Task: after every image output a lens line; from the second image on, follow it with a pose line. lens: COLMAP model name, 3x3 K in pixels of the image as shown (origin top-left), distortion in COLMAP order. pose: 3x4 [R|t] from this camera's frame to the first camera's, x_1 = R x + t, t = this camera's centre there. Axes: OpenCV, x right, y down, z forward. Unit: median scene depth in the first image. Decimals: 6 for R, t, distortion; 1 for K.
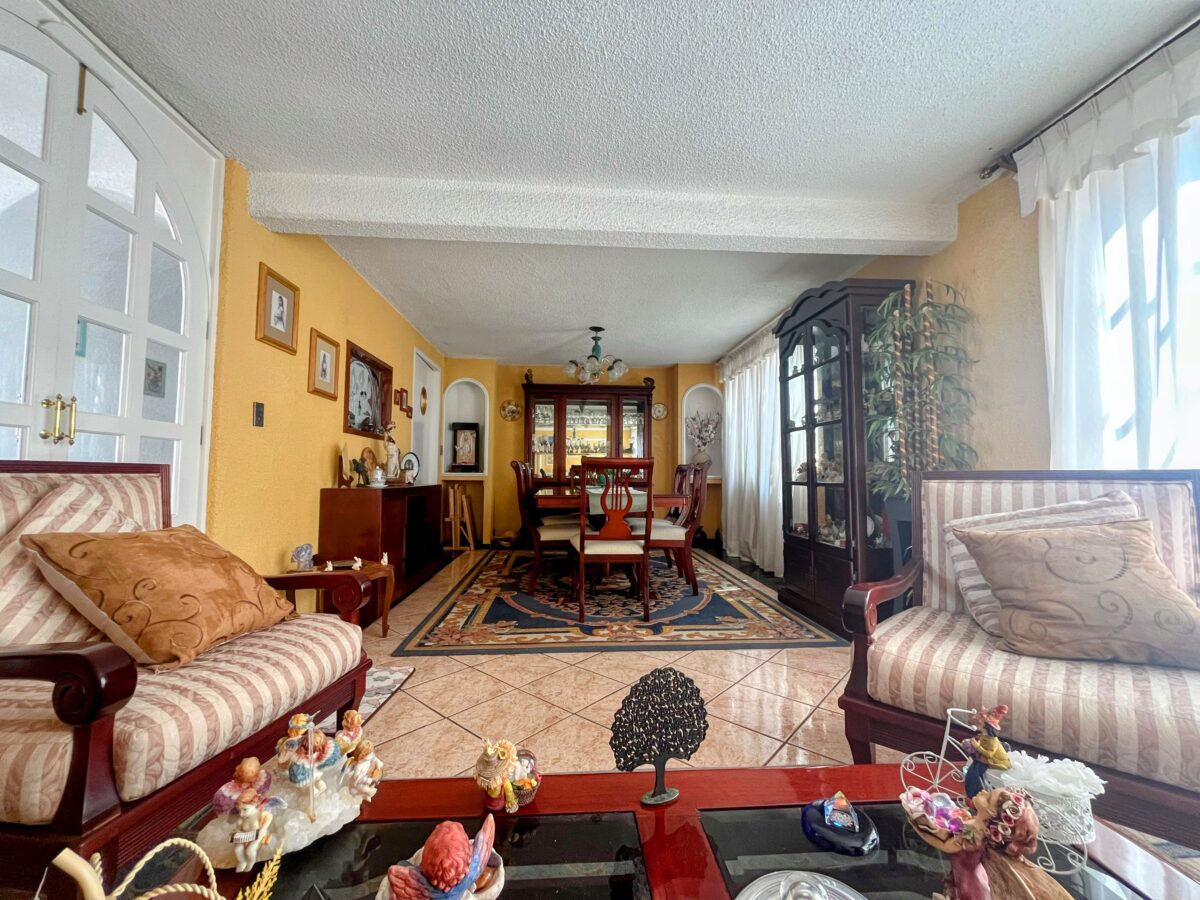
lens RADIAL K [[483.0, 0, 599.8], [0, 483.0, 449.0], [0, 0, 1]] dist [0.003467, 0.000348]
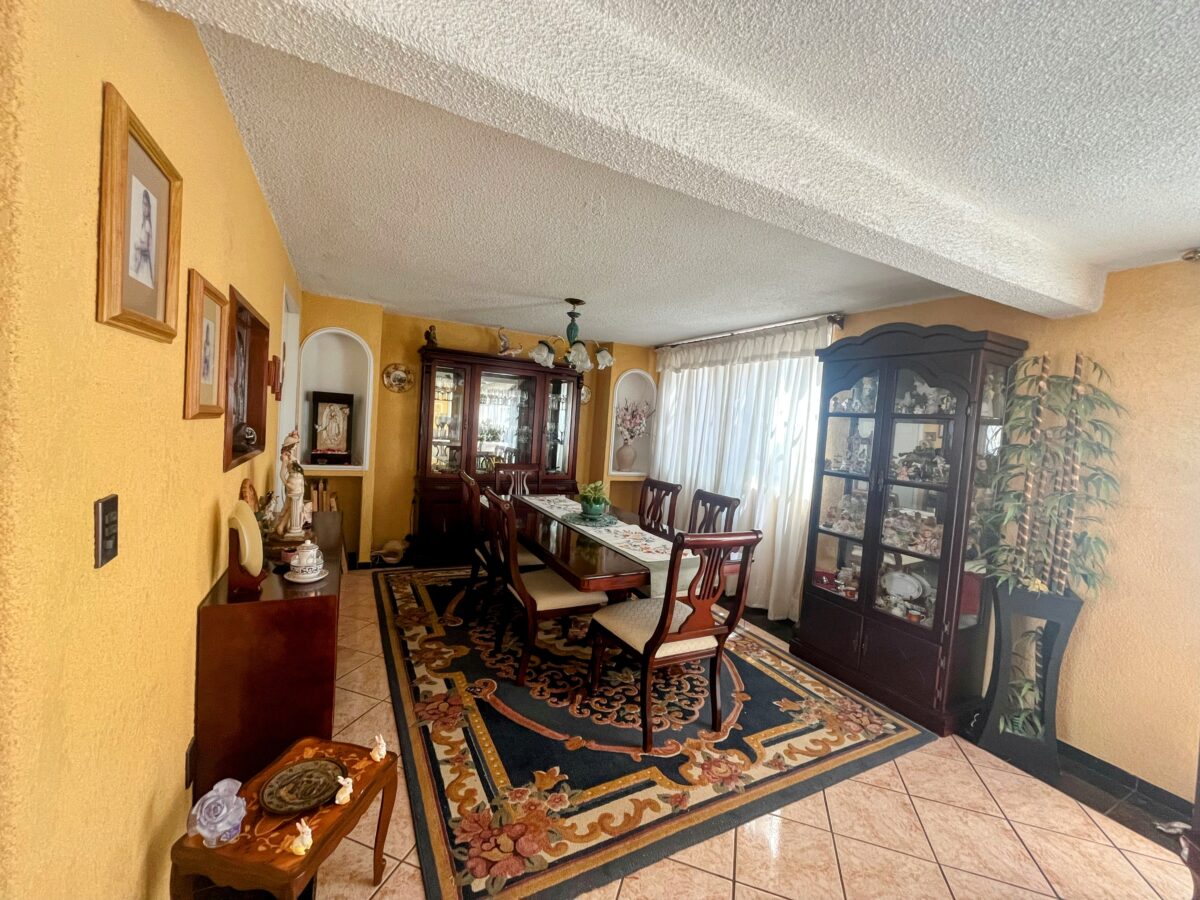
lens RADIAL K [[483.0, 0, 598.0], [0, 483.0, 450.2], [0, 0, 1]] dist [0.003467, 0.000348]
pose [[0.916837, 0.036439, 0.397595, -0.344059], [-0.085744, 0.990562, 0.106938, -0.134710], [-0.389946, -0.132136, 0.911308, 0.355886]]
